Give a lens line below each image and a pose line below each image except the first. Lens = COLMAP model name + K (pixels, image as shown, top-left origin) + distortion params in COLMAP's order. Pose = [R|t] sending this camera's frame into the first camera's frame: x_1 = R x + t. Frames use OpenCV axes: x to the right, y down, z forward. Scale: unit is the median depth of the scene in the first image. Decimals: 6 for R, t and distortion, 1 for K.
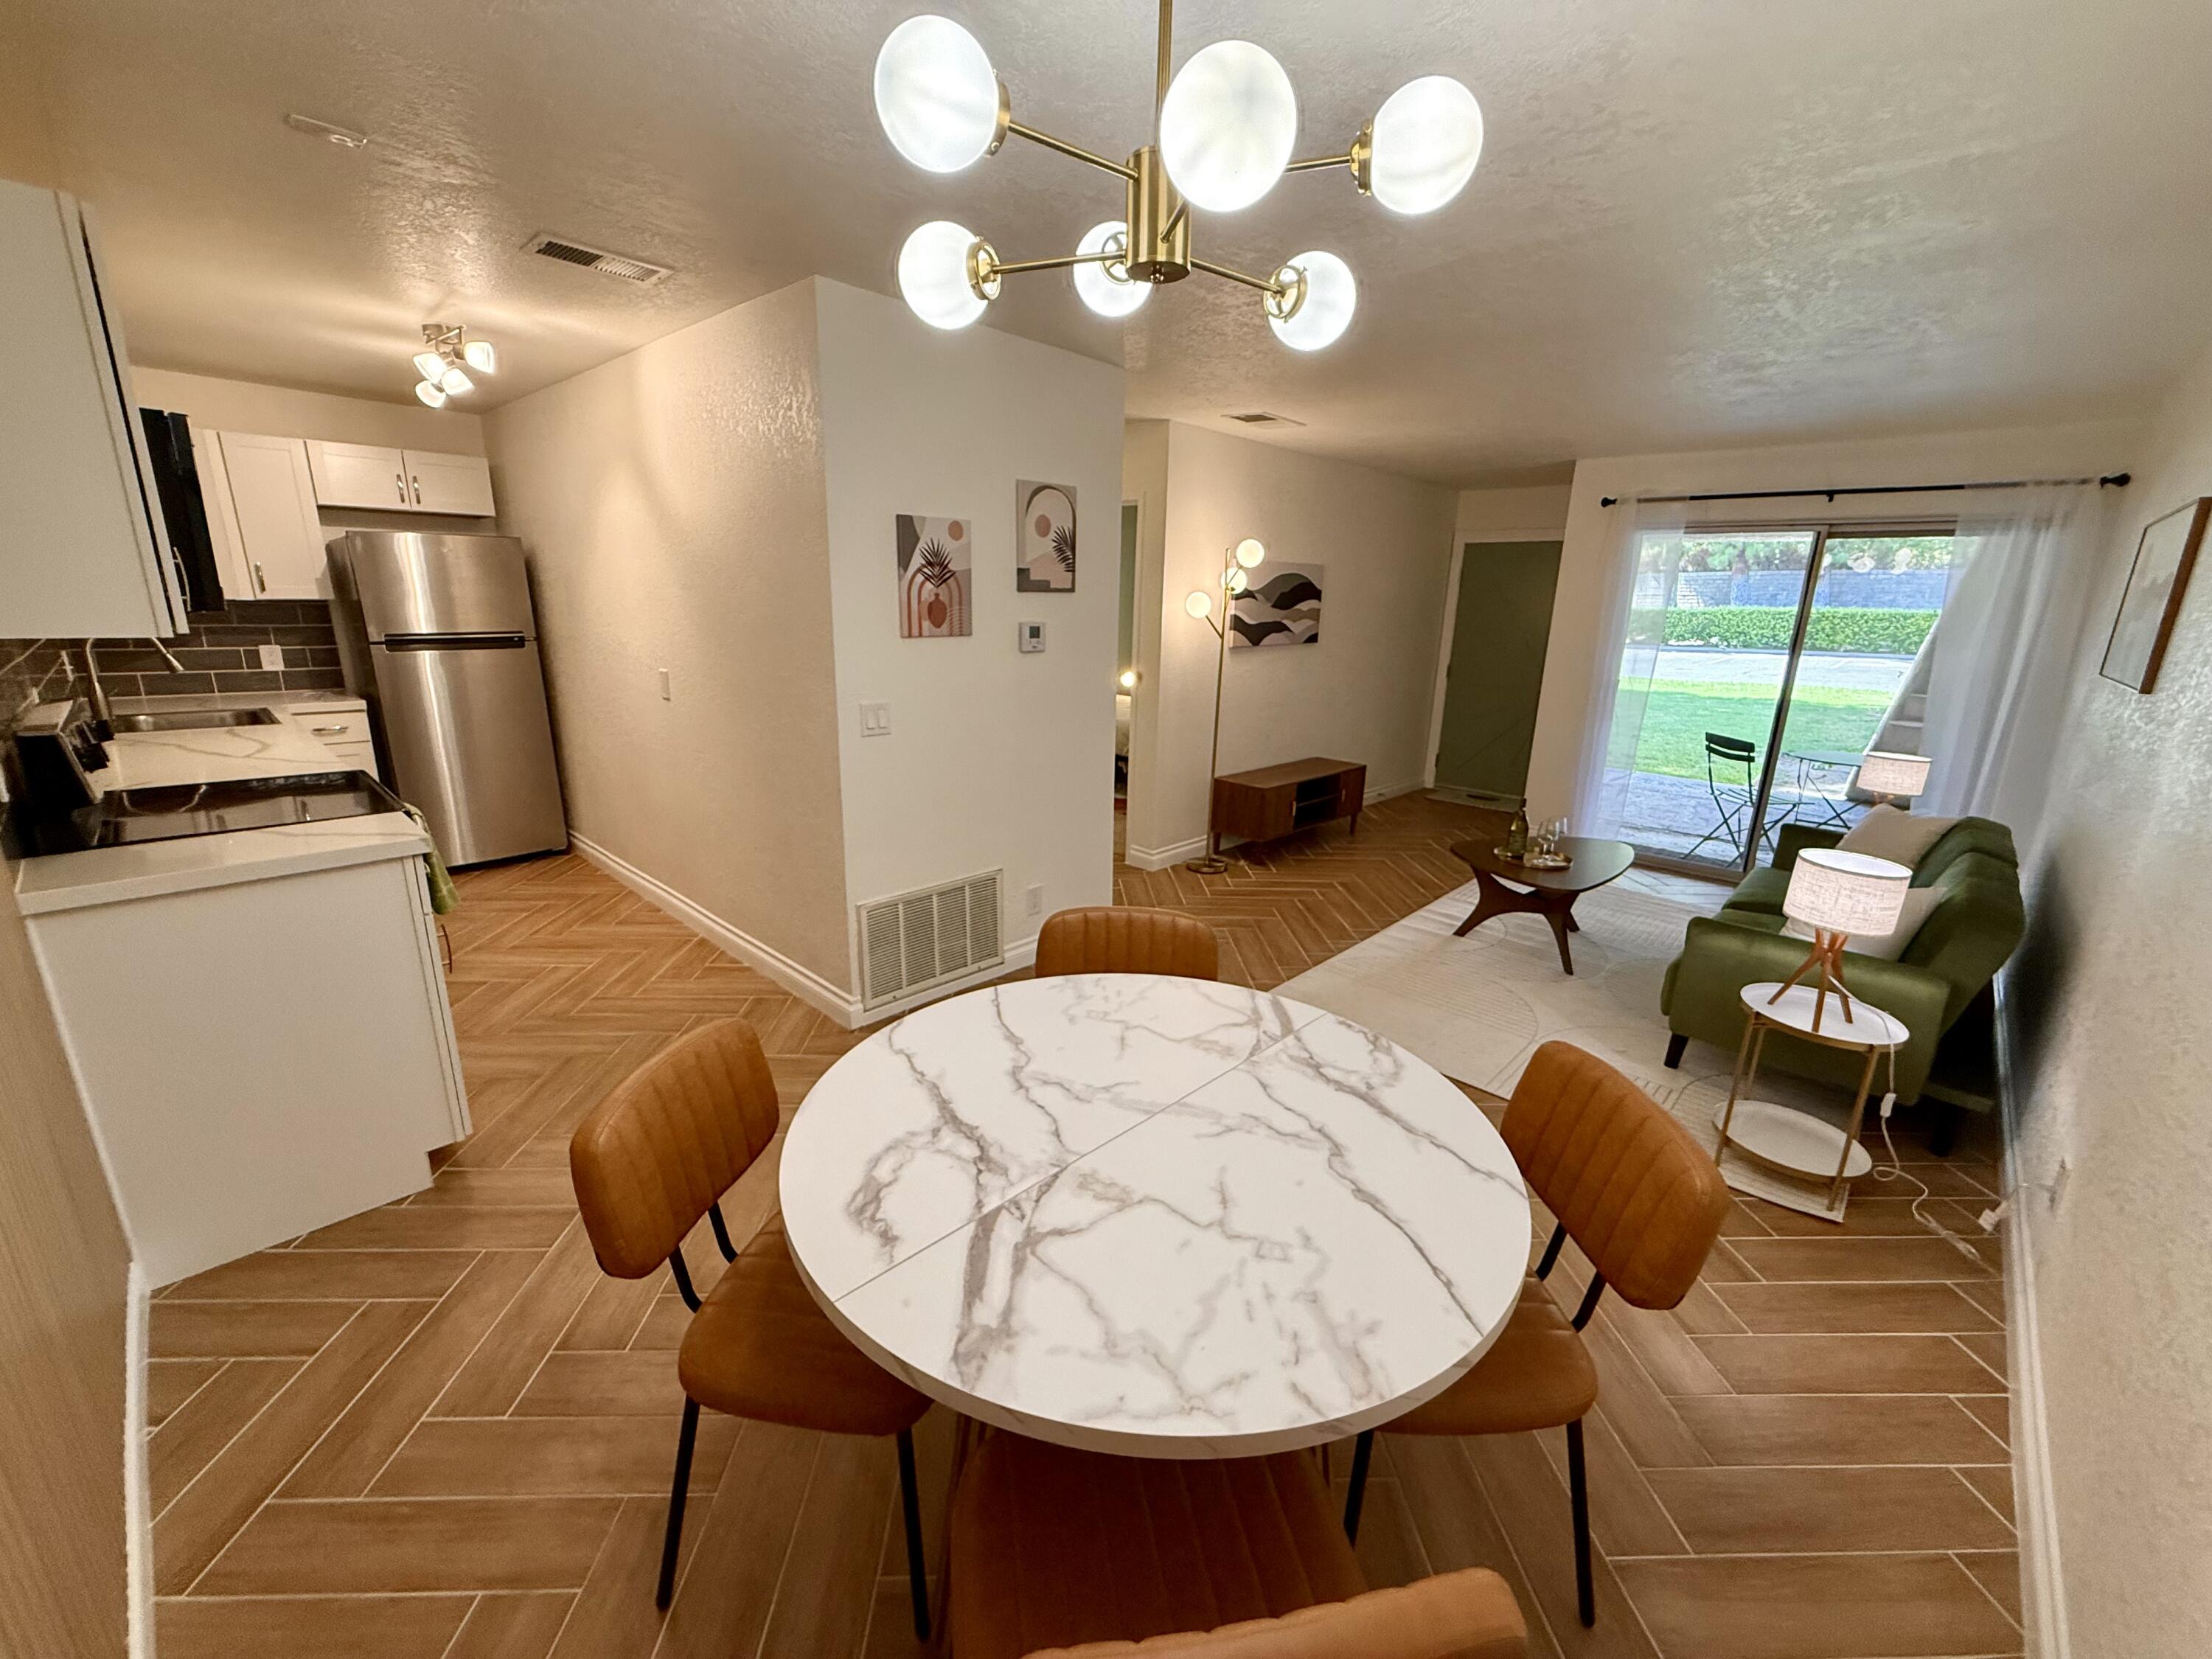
lens RADIAL K [[885.2, 0, 1104.4], [0, 885.2, 833.9], [0, 0, 1]] dist [-0.001252, -0.000069]
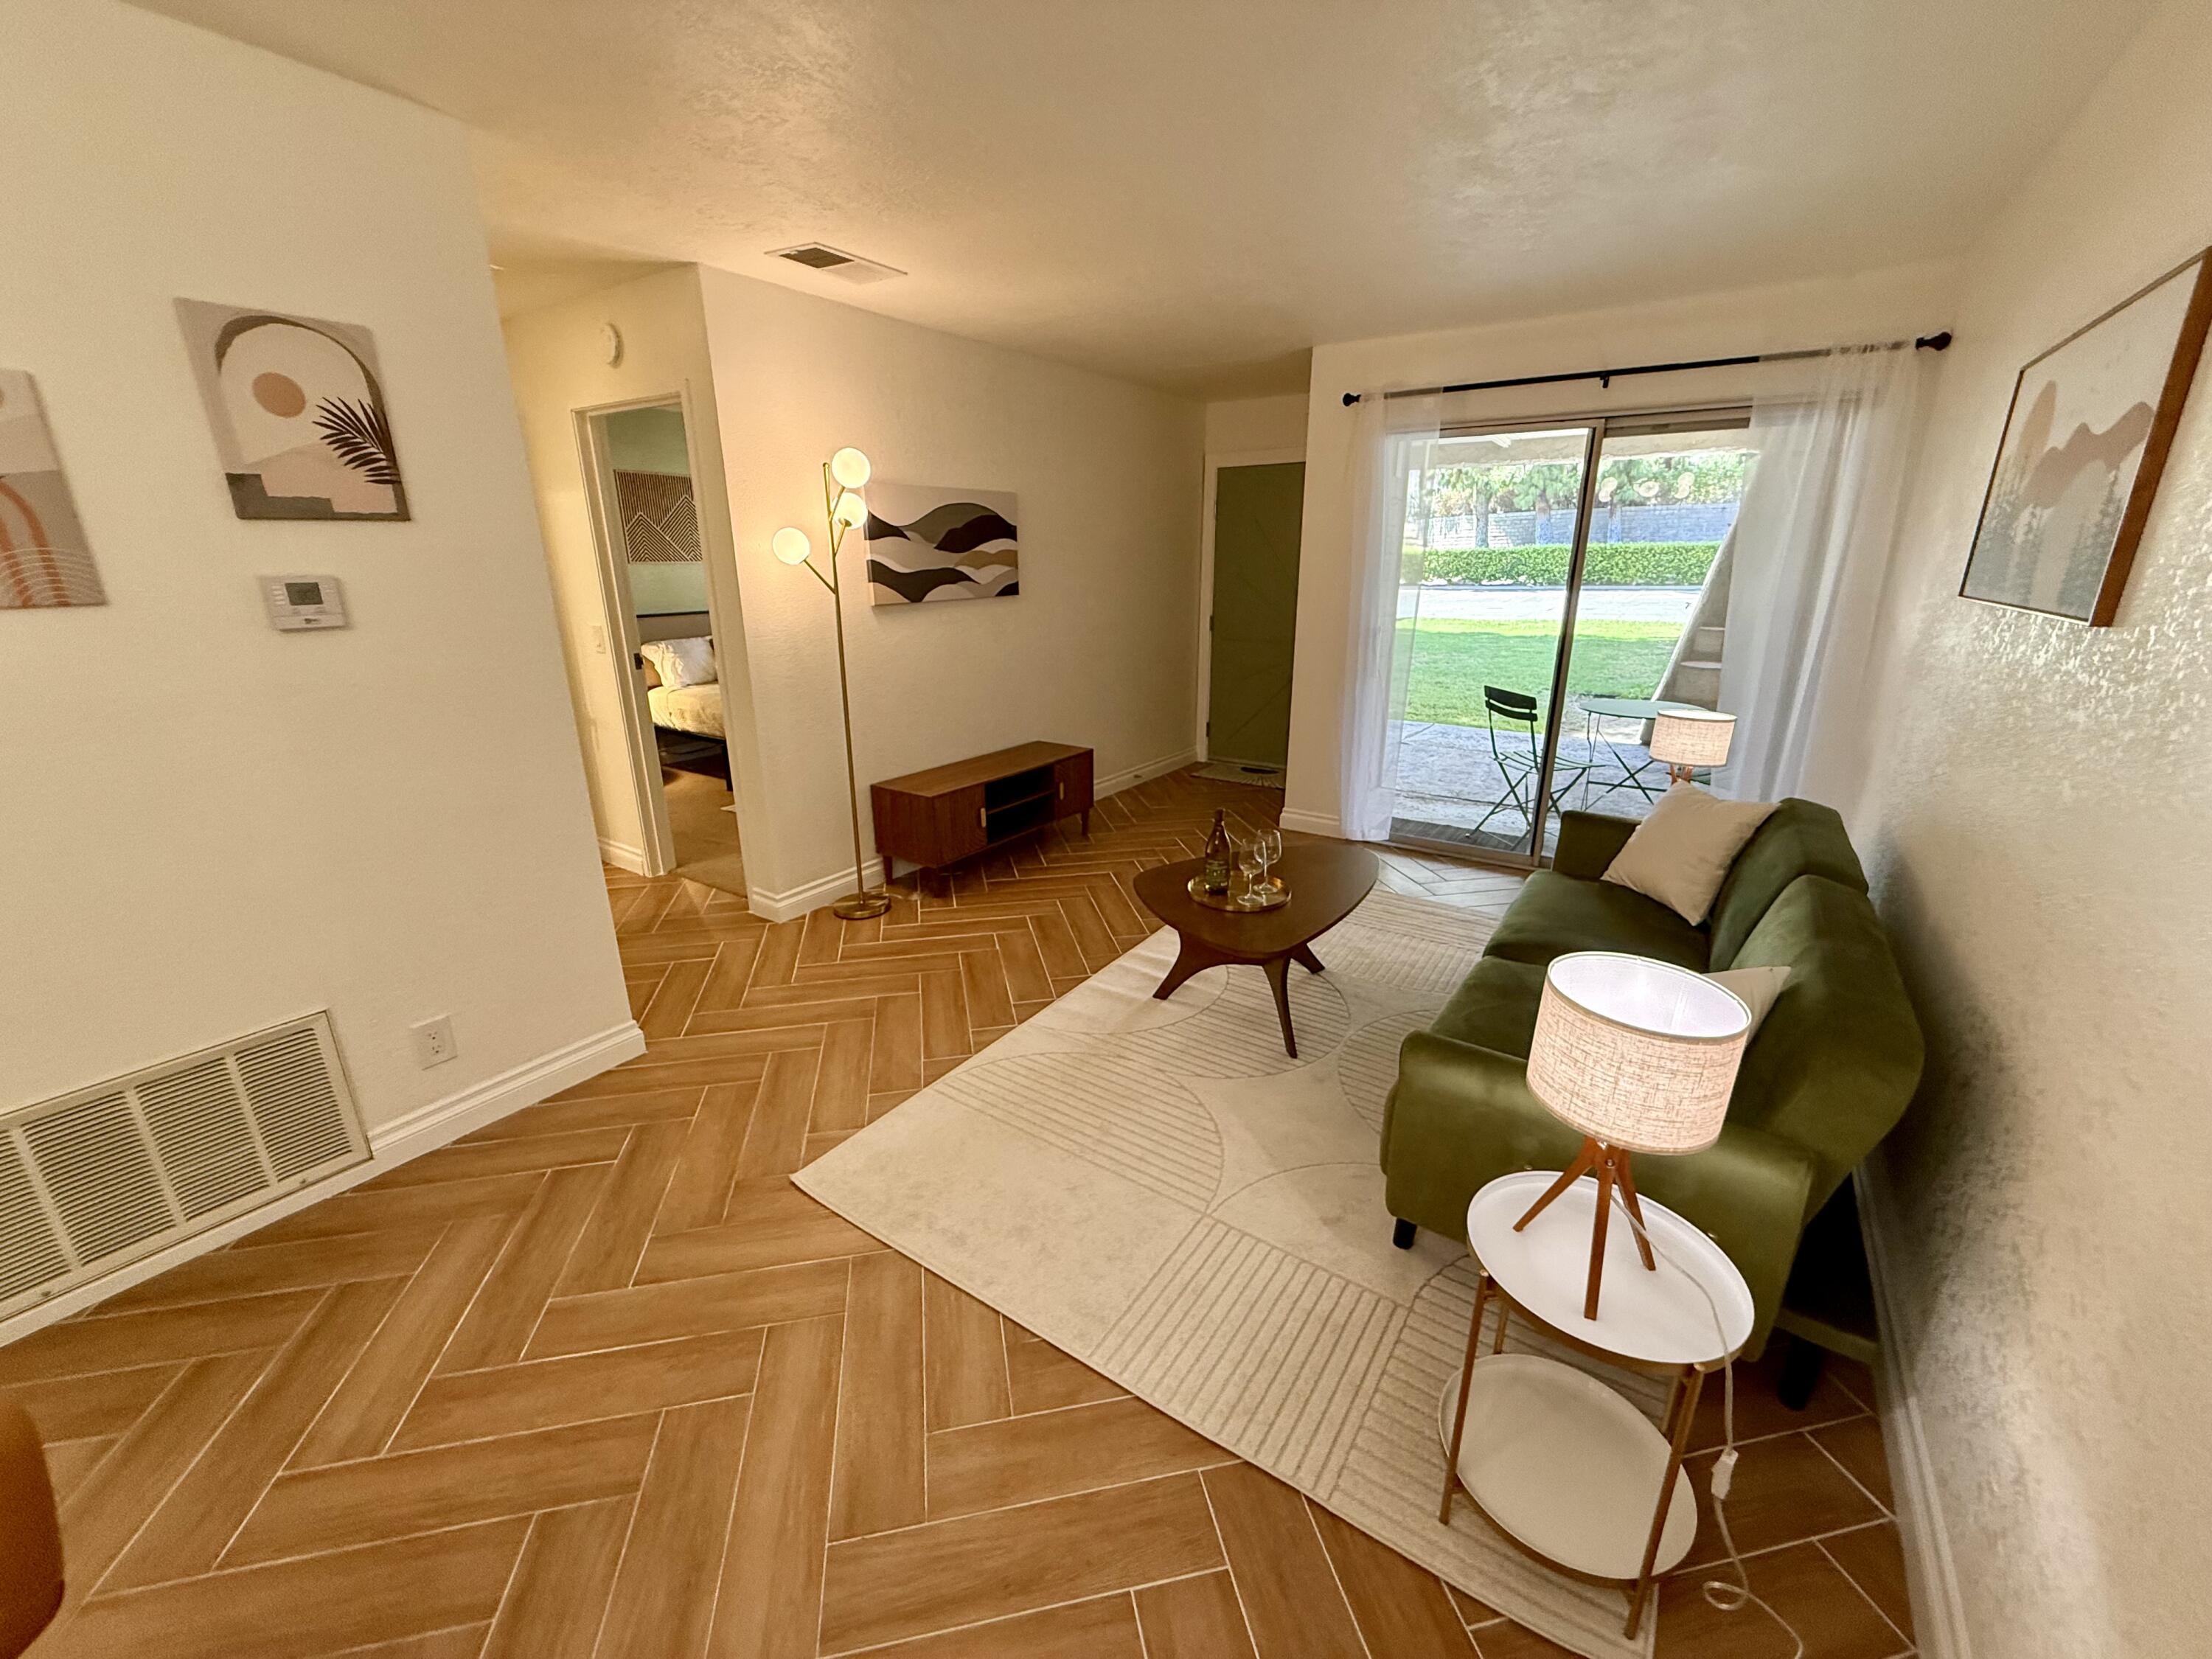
lens RADIAL K [[880.3, 0, 1109.2], [0, 880.3, 831.1], [0, 0, 1]] dist [0.002174, 0.000286]
pose [[0.986061, -0.077582, 0.147190, 0.215613], [0.071273, 0.996317, 0.047672, -0.046725], [-0.150346, -0.036517, 0.987959, 0.248697]]
